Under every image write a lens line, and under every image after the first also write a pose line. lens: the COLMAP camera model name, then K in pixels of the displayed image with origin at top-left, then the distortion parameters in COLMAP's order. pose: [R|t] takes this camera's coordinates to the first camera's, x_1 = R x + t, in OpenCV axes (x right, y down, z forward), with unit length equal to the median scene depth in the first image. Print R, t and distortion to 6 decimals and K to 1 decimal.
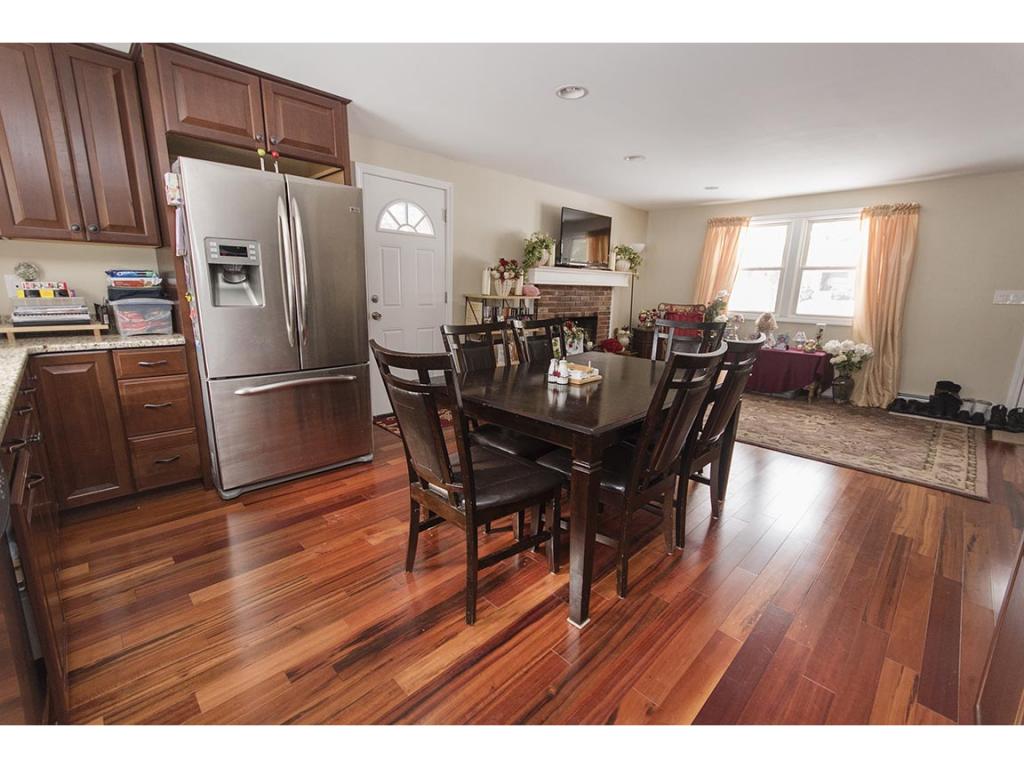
lens RADIAL K [[443.7, 0, 509.5], [0, 443.7, 388.3], [0, 0, 1]] dist [0.003201, -0.000548]
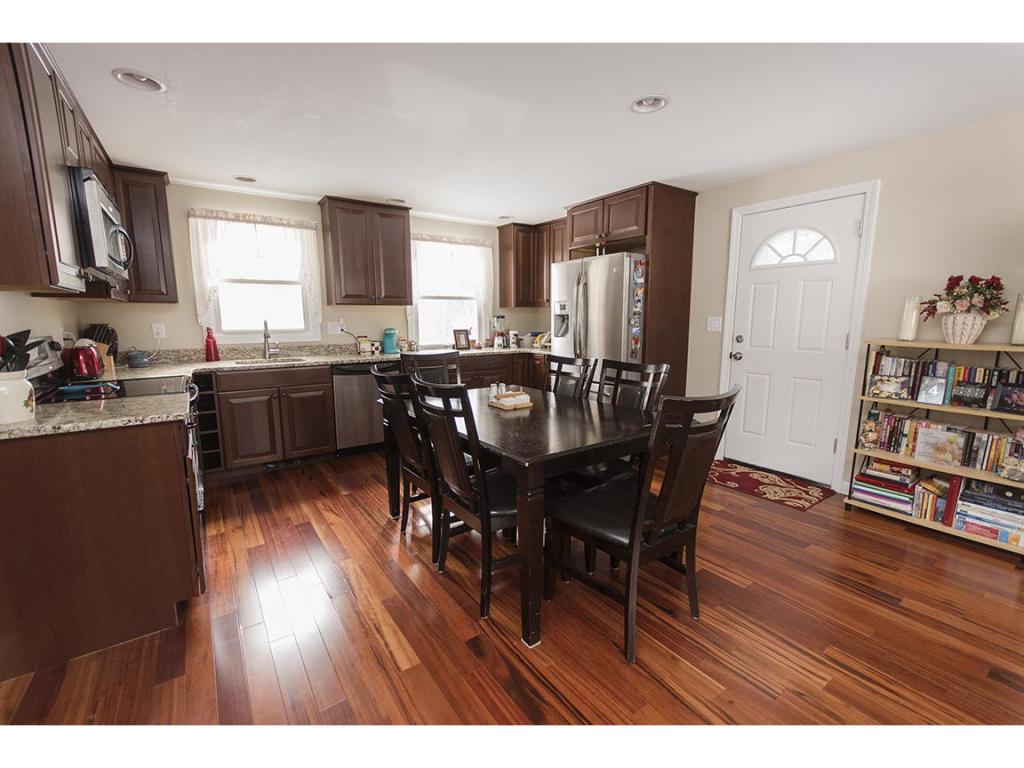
lens RADIAL K [[443.7, 0, 509.5], [0, 443.7, 388.3], [0, 0, 1]] dist [0.003201, -0.000548]
pose [[-0.167341, 0.134996, -0.976613, 0.576970], [-0.219928, 0.960509, 0.170455, -0.117112], [0.961056, 0.243309, -0.131043, 0.516511]]
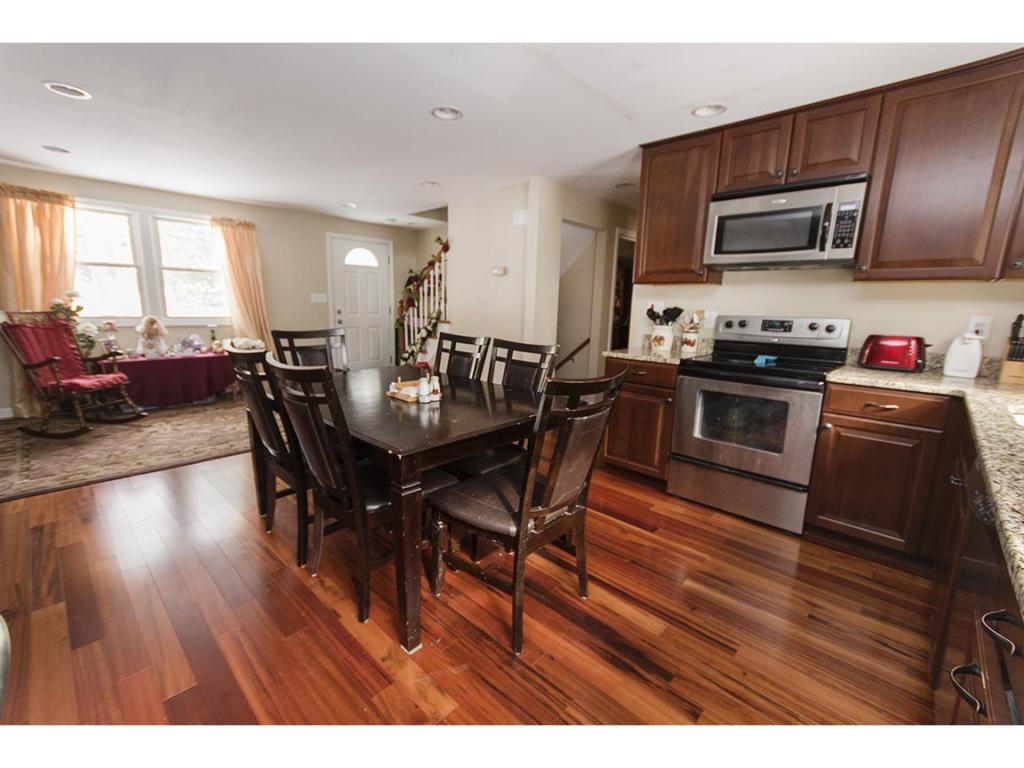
lens RADIAL K [[443.7, 0, 509.5], [0, 443.7, 388.3], [0, 0, 1]] dist [0.003201, -0.000548]
pose [[-0.039927, -0.210310, 0.976819, -0.371532], [0.195176, 0.957126, 0.214047, -0.093889], [-0.979955, 0.199198, 0.002832, 0.365756]]
